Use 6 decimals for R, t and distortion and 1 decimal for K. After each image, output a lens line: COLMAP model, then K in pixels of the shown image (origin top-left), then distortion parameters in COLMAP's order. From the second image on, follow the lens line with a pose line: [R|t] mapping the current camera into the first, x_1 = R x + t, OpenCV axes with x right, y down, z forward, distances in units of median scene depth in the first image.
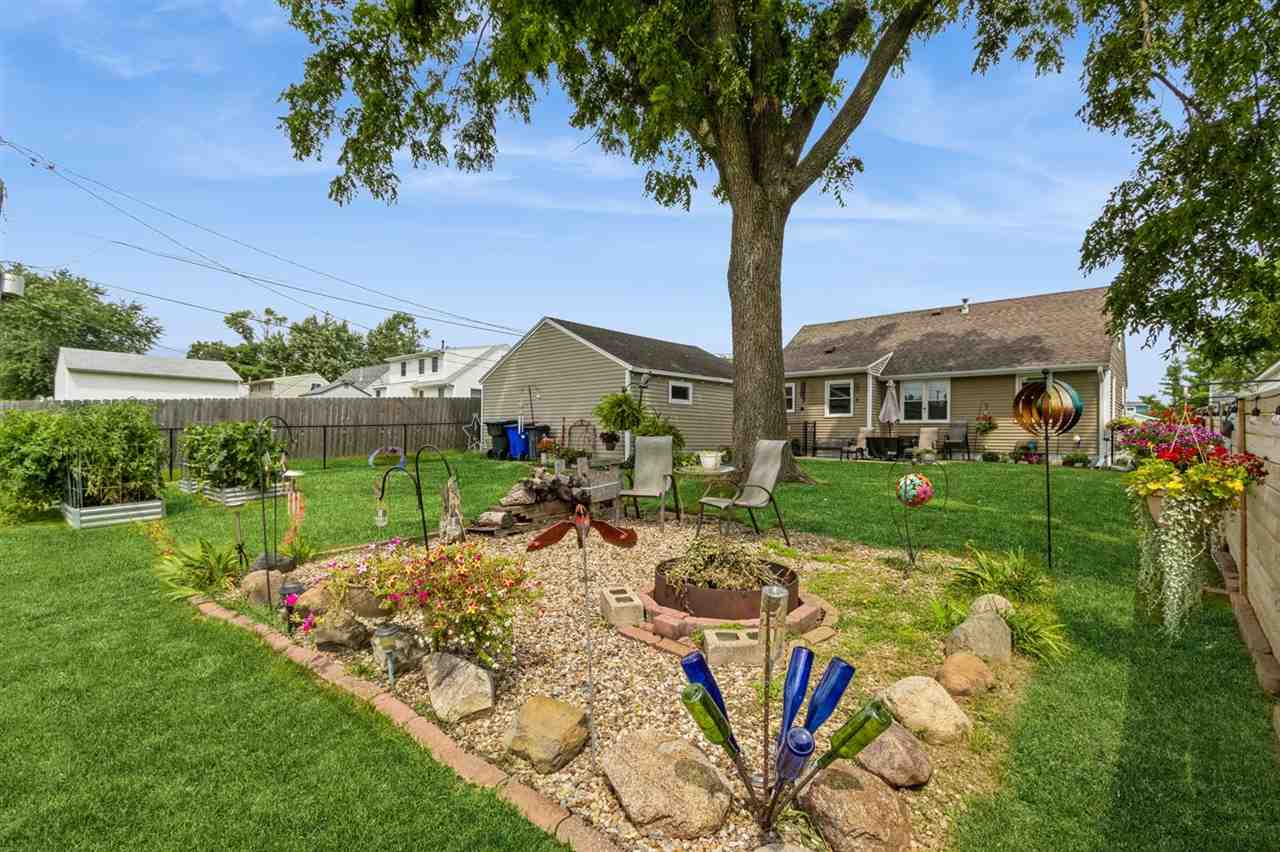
lens RADIAL K [[597.8, 0, 633.2], [0, 597.8, 436.8], [0, 0, 1]] dist [0.002989, -0.000291]
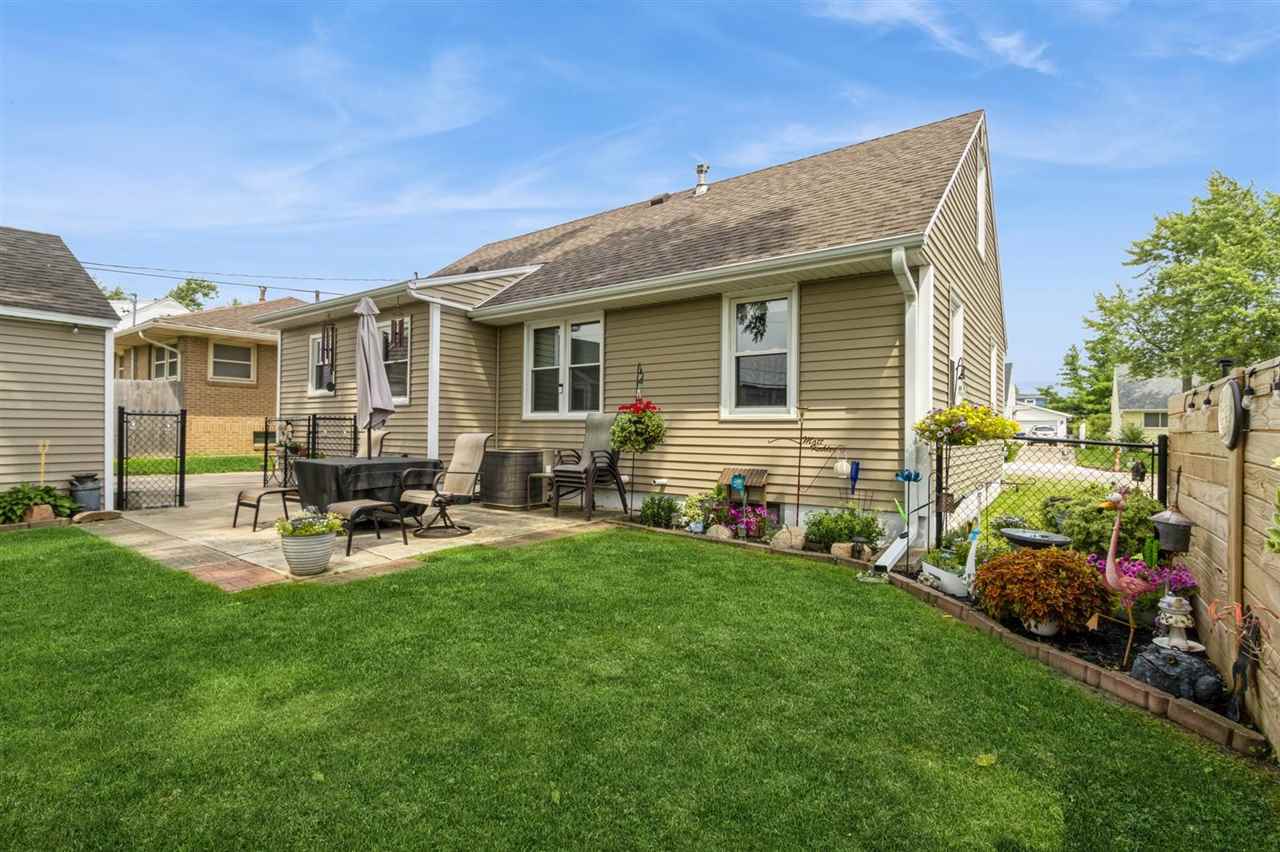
lens RADIAL K [[597.8, 0, 642.2], [0, 597.8, 427.7], [0, 0, 1]] dist [0.002989, -0.000291]
pose [[0.993313, 0.001489, 0.115446, 0.491372], [-0.001059, 0.999992, -0.003781, -0.015339], [-0.115451, 0.003633, 0.993307, 0.564079]]
